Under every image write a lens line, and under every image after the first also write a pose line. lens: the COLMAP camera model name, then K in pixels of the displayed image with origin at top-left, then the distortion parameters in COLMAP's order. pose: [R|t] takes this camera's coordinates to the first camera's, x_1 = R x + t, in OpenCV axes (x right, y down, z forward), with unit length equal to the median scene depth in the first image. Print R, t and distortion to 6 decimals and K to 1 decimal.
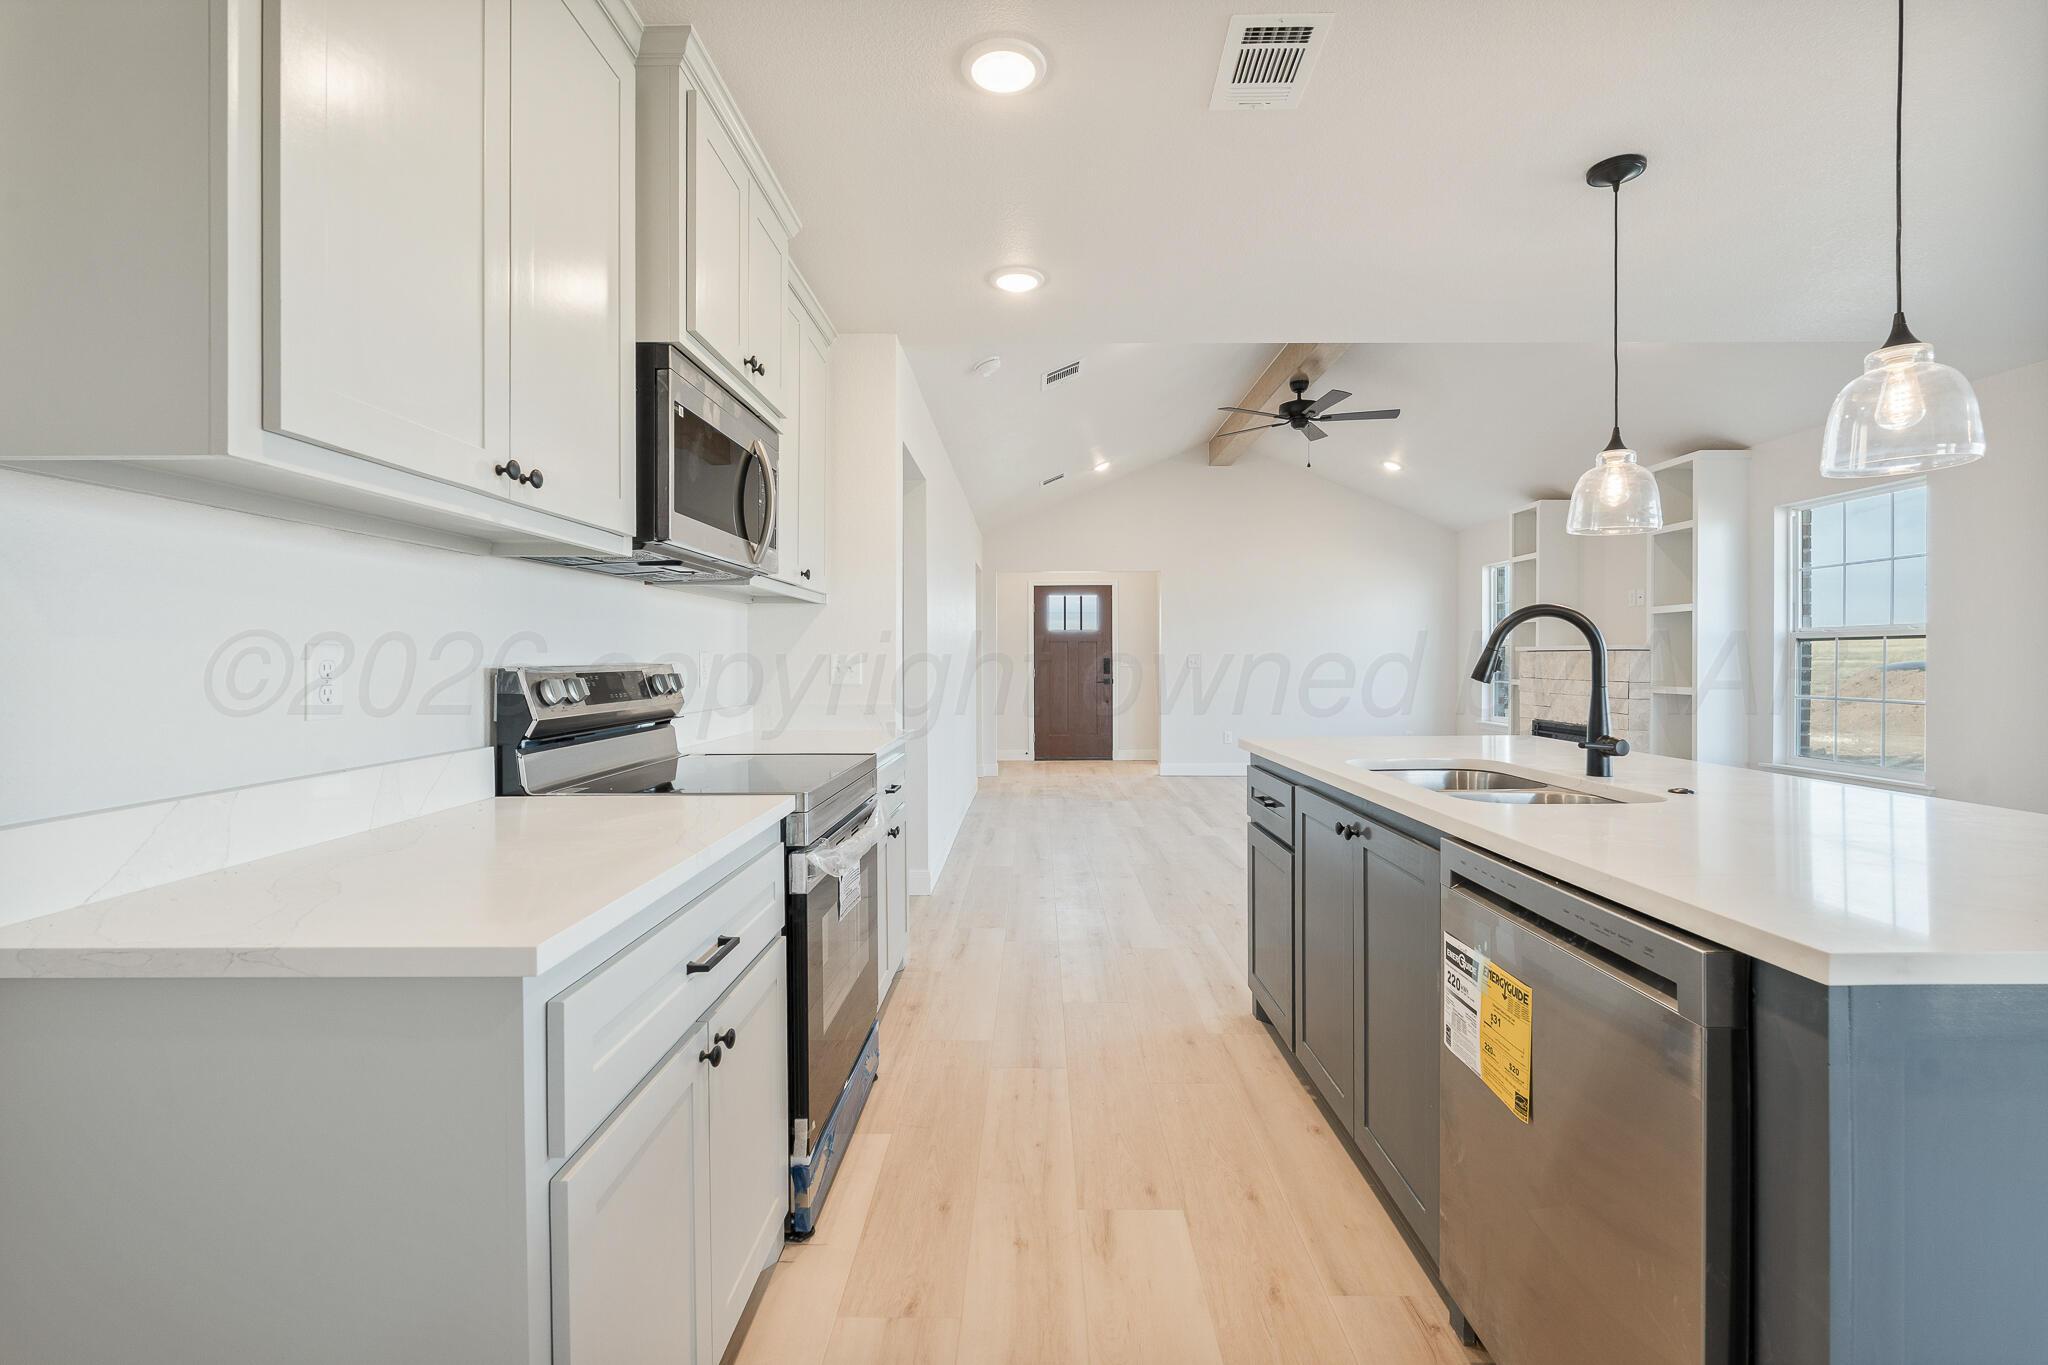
lens RADIAL K [[910.2, 0, 1022.5], [0, 910.2, 665.6], [0, 0, 1]] dist [-0.000360, -0.000059]
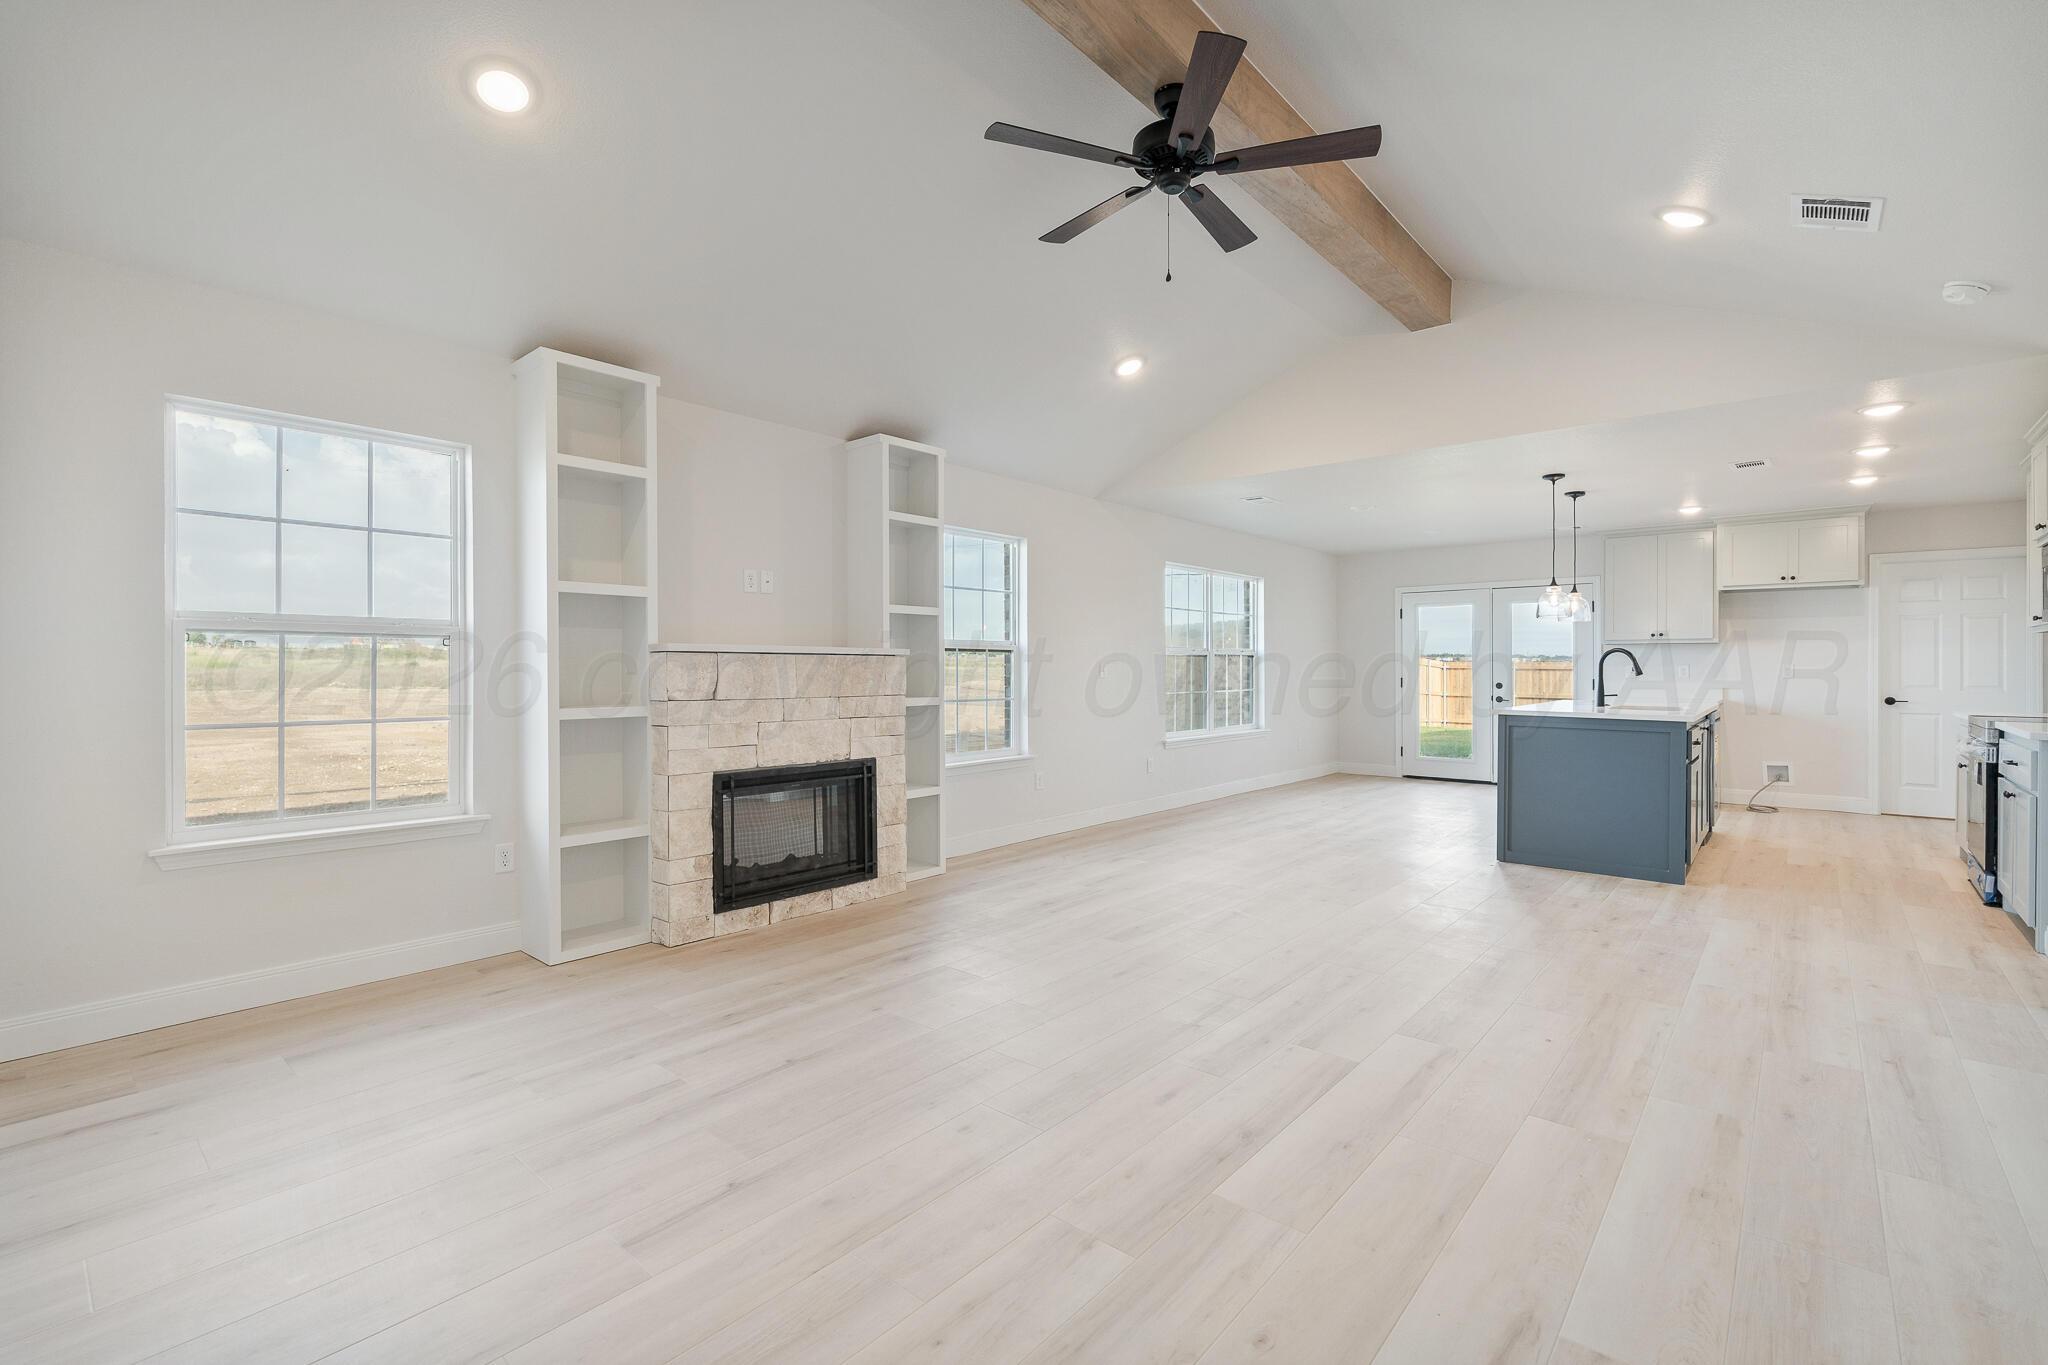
lens RADIAL K [[897.2, 0, 1026.5], [0, 897.2, 665.4], [0, 0, 1]] dist [-0.002612, -0.000121]
pose [[-0.756873, 0.002118, 0.653559, 0.038911], [0.003925, 0.999991, 0.001305, -0.006106], [-0.653550, 0.003553, -0.756875, 1.009110]]
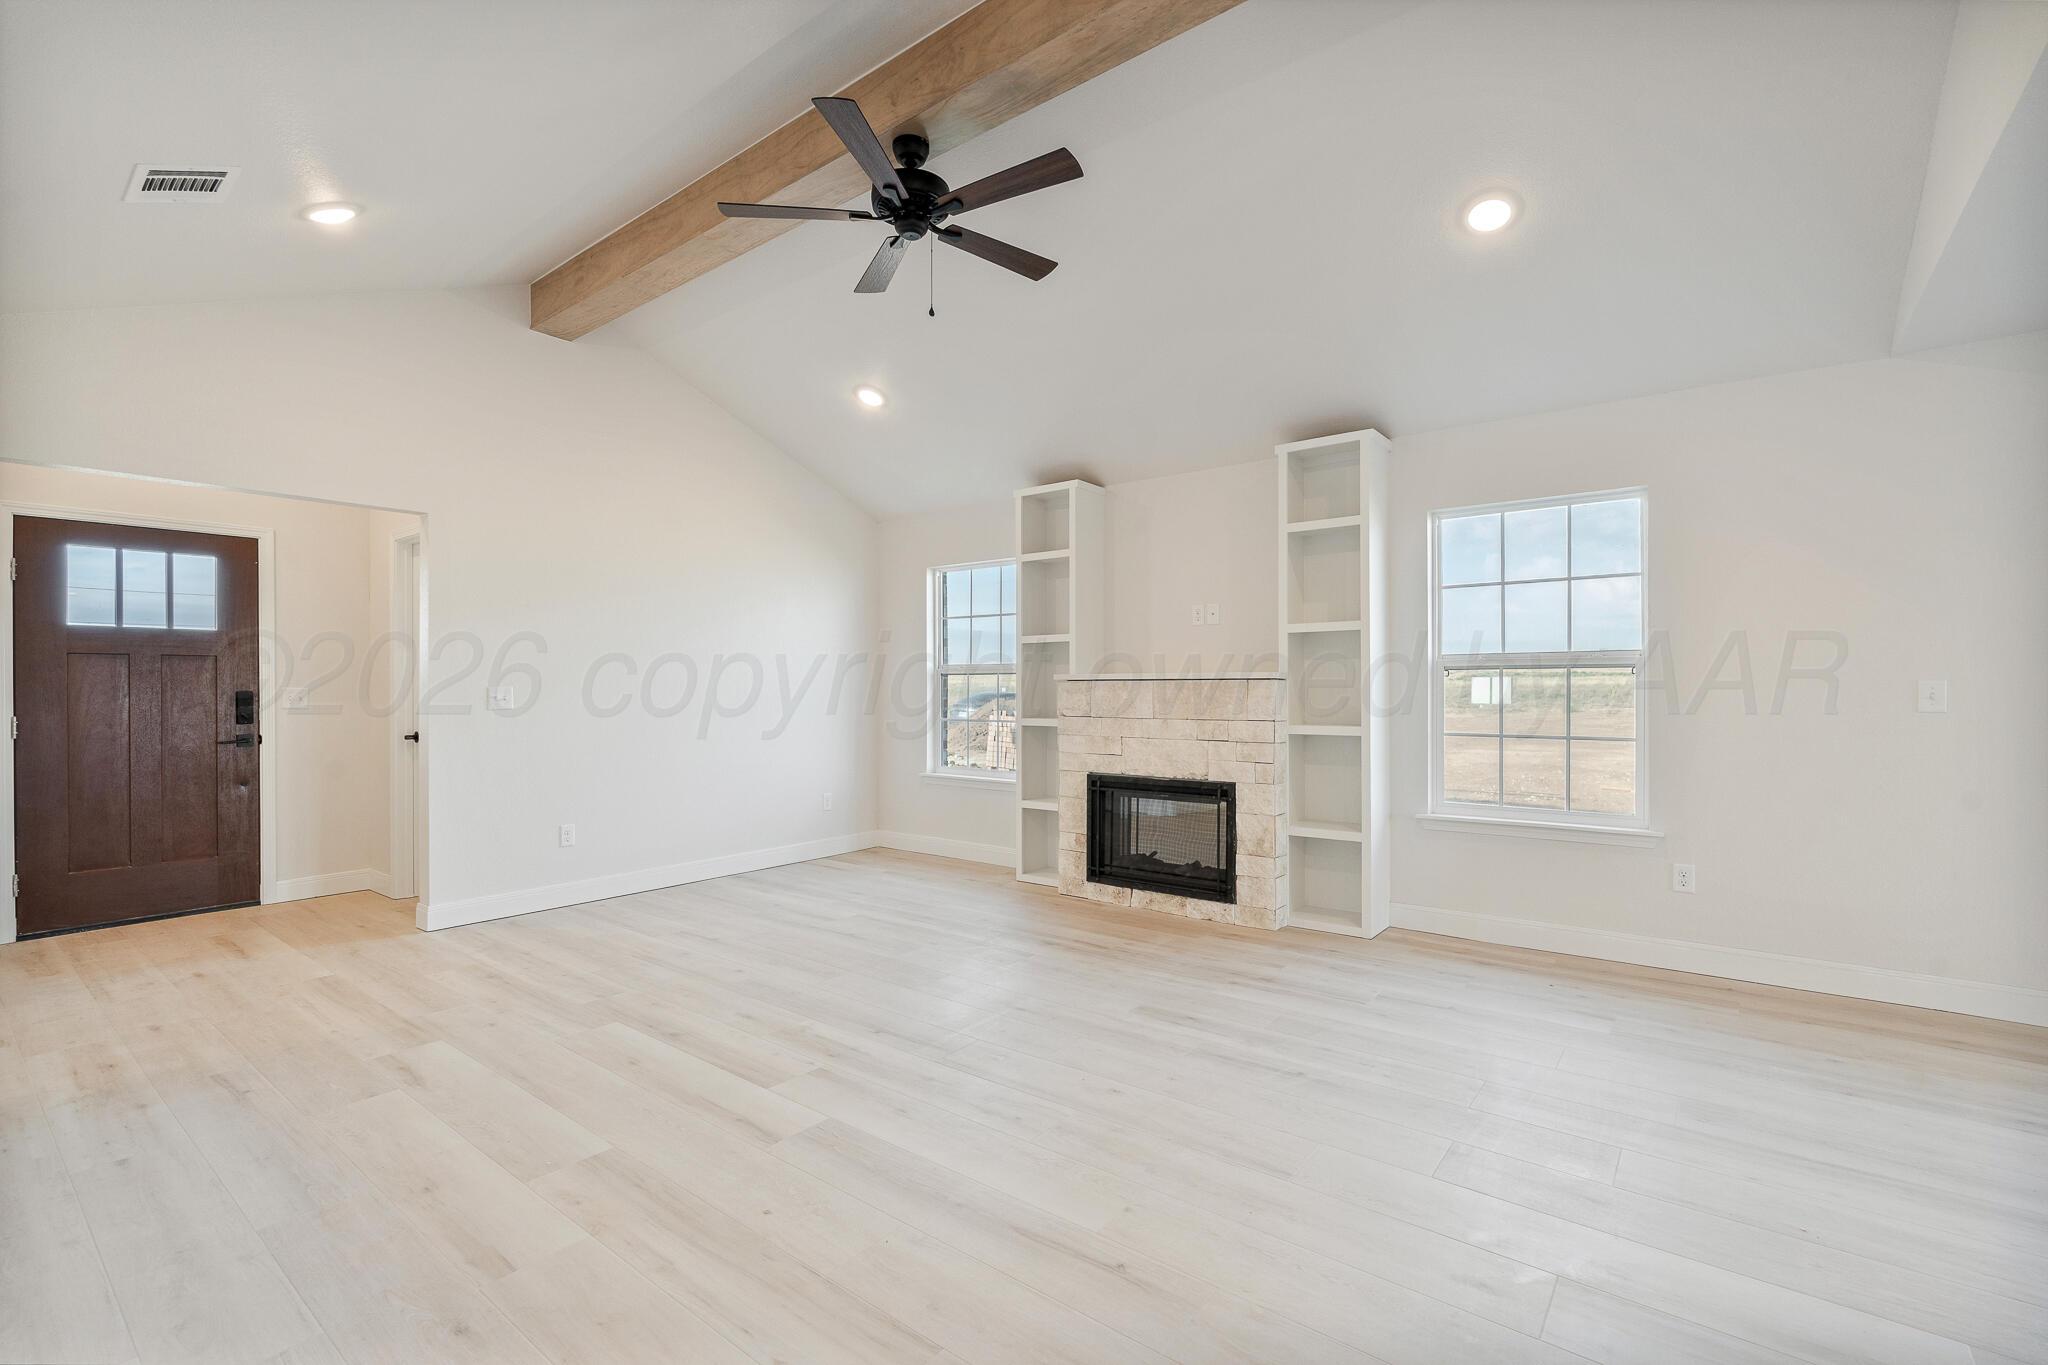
lens RADIAL K [[887.4, 0, 1024.5], [0, 887.4, 686.4], [0, 0, 1]] dist [-0.003621, -0.000351]
pose [[0.607233, 0.000953, 0.794523, -0.032158], [0.007749, 0.999945, -0.007122, -0.004975], [-0.794486, 0.010481, 0.607192, 0.470333]]
